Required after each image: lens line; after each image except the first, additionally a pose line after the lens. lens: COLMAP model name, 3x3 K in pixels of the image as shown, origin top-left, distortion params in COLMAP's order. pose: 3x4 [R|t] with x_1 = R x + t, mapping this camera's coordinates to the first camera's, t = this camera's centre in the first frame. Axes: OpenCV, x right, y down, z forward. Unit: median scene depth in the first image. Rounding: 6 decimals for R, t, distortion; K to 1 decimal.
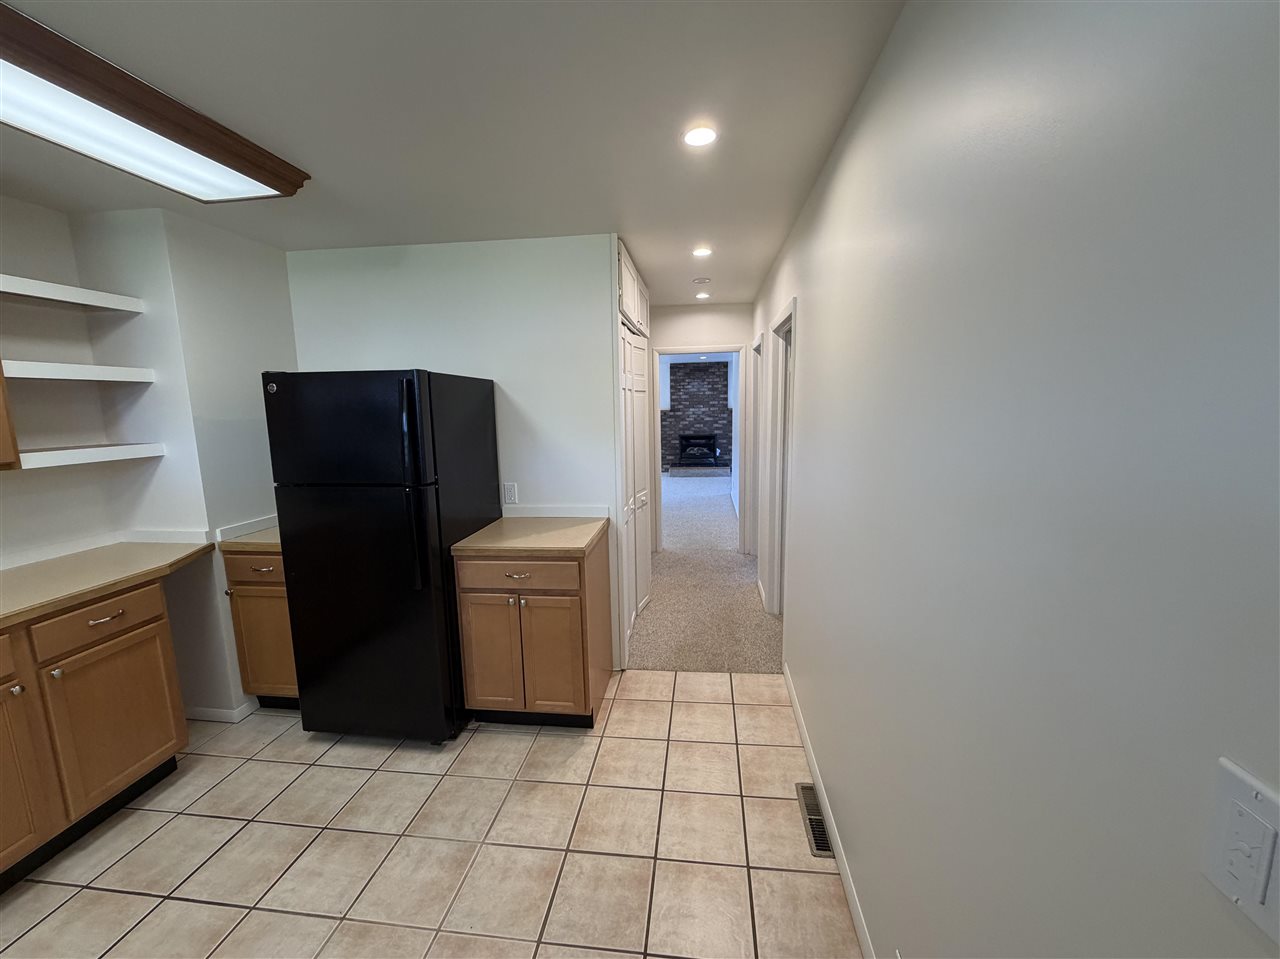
lens RADIAL K [[511.8, 0, 637.8], [0, 511.8, 479.0], [0, 0, 1]] dist [-0.000043, 0.000010]
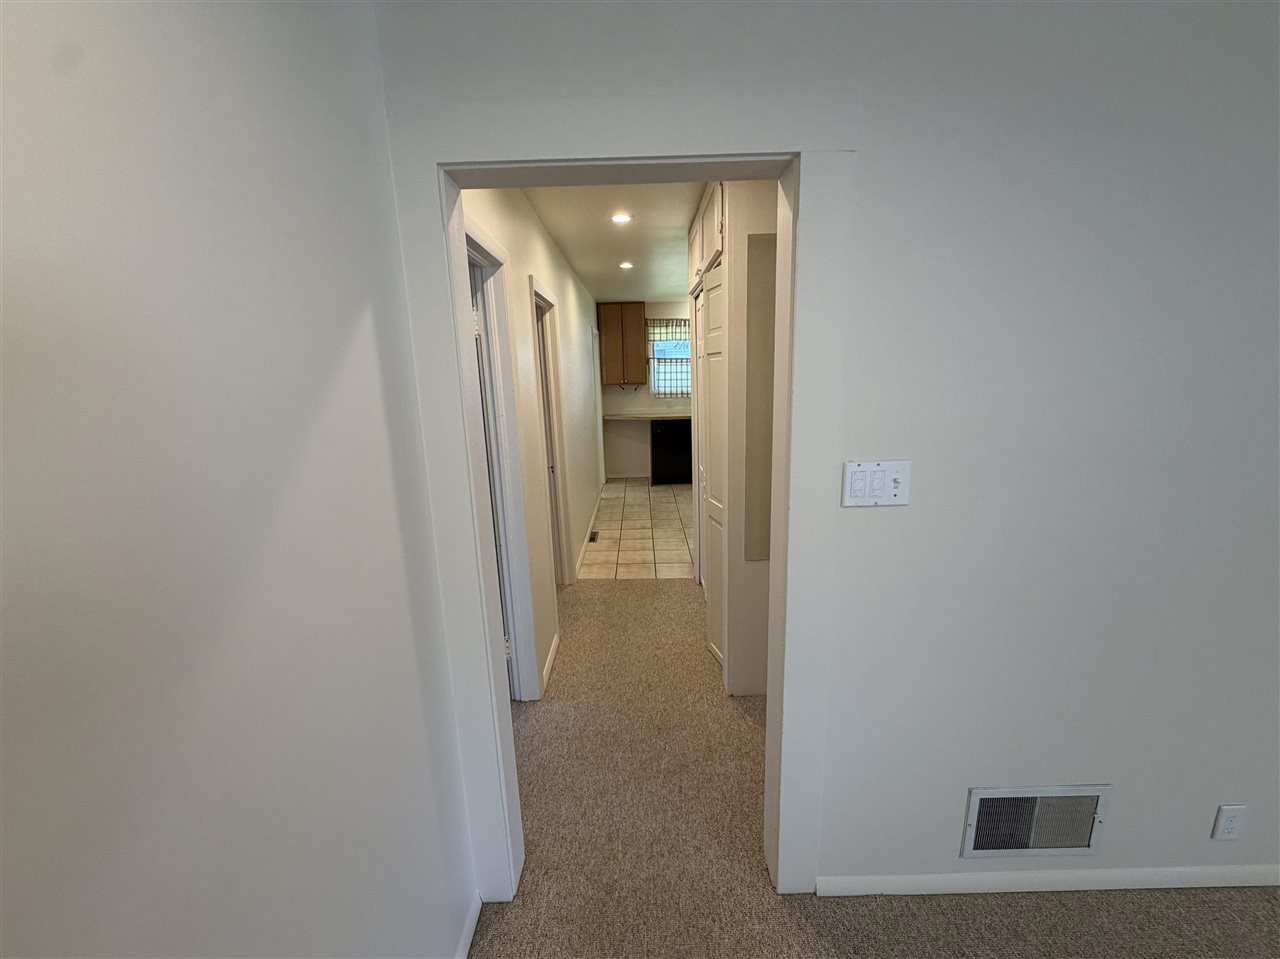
lens RADIAL K [[511.8, 0, 637.8], [0, 511.8, 479.0], [0, 0, 1]] dist [-0.000043, 0.000010]
pose [[-0.989898, 0.083356, -0.114687, 0.335448], [0.037825, 0.934861, 0.352993, -0.440927], [0.136641, 0.345089, -0.928570, 2.828797]]
